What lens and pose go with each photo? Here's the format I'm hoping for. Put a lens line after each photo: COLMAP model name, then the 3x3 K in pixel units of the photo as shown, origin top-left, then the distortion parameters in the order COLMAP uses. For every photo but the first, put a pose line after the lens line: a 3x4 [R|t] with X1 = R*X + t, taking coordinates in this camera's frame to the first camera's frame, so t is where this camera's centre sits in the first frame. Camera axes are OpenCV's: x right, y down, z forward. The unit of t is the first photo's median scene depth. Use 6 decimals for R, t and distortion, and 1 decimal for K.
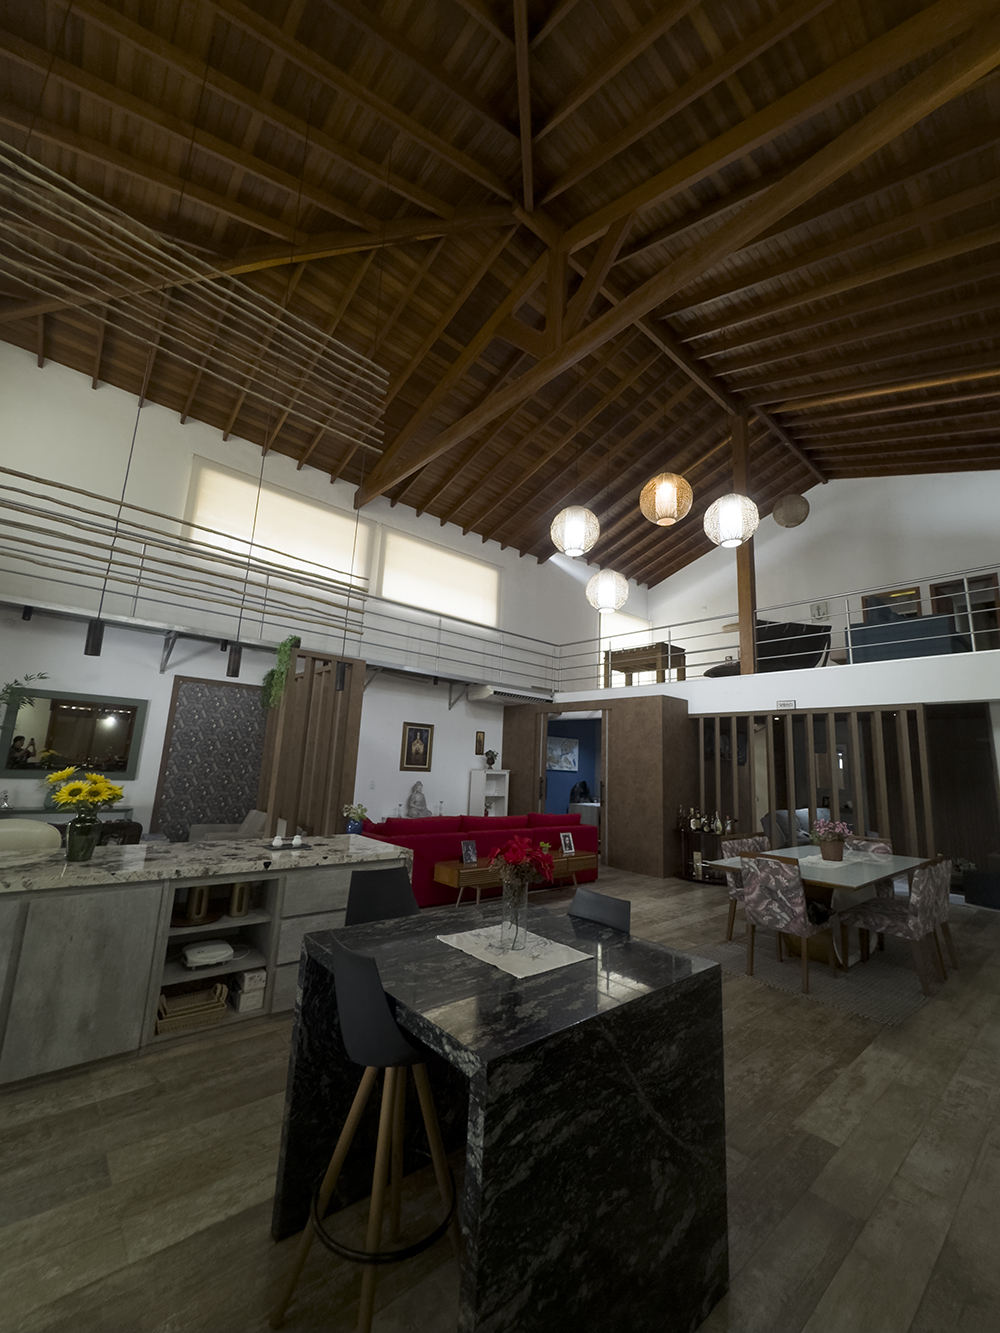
lens RADIAL K [[534.9, 0, 499.8], [0, 534.9, 667.7], [0, 0, 1]] dist [-0.001296, -0.000061]
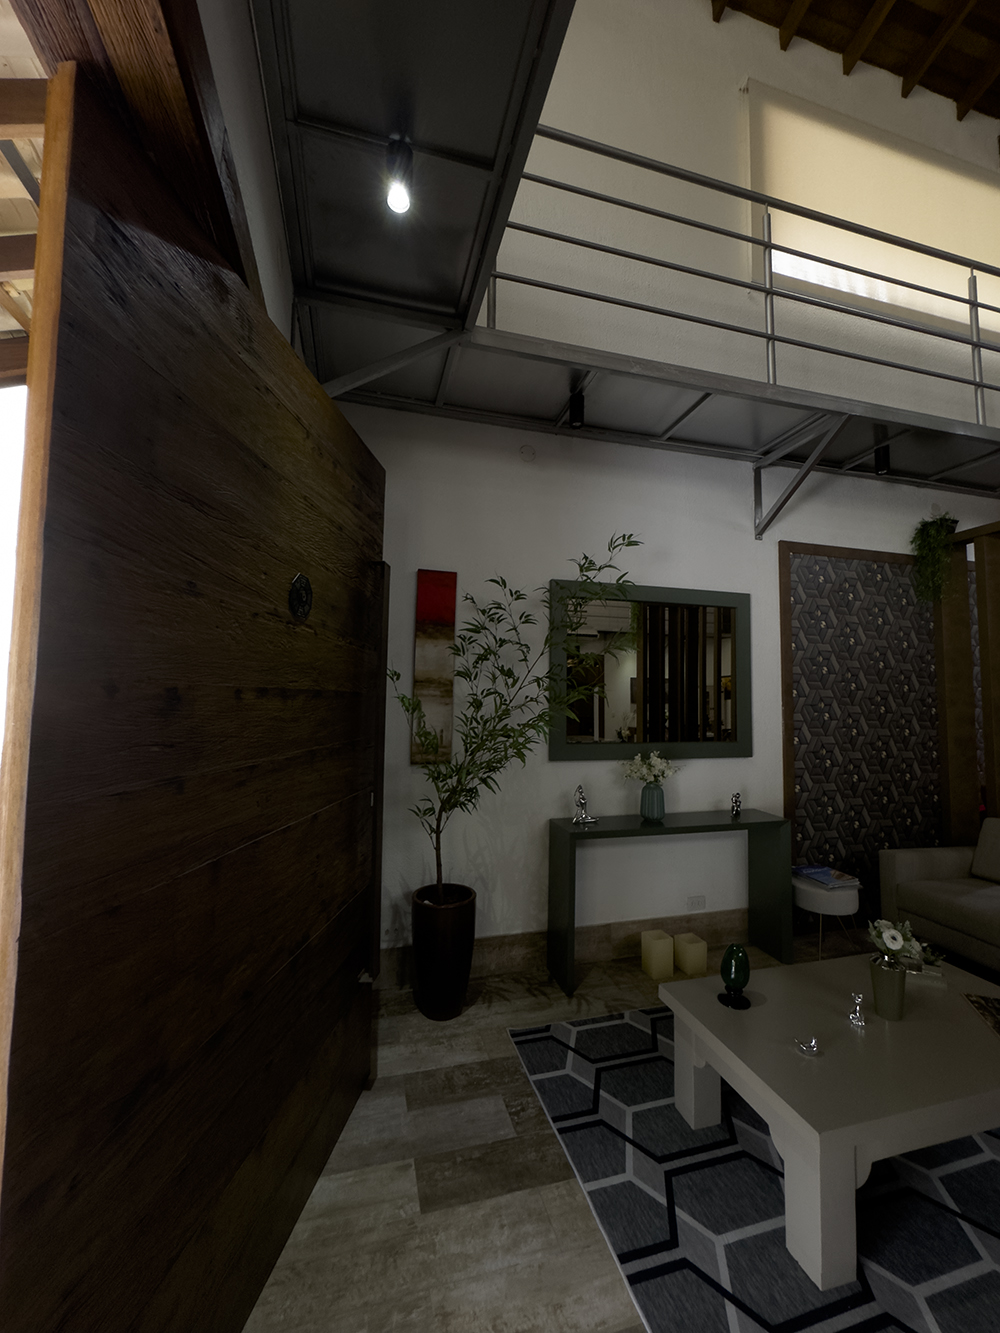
lens RADIAL K [[534.9, 0, 503.1], [0, 534.9, 667.1], [0, 0, 1]] dist [-0.001296, -0.000061]
pose [[0.898711, -0.062367, -0.434084, -0.638128], [0.107522, 0.990960, 0.080233, 0.061937], [0.425156, -0.118779, 0.897292, 0.451365]]
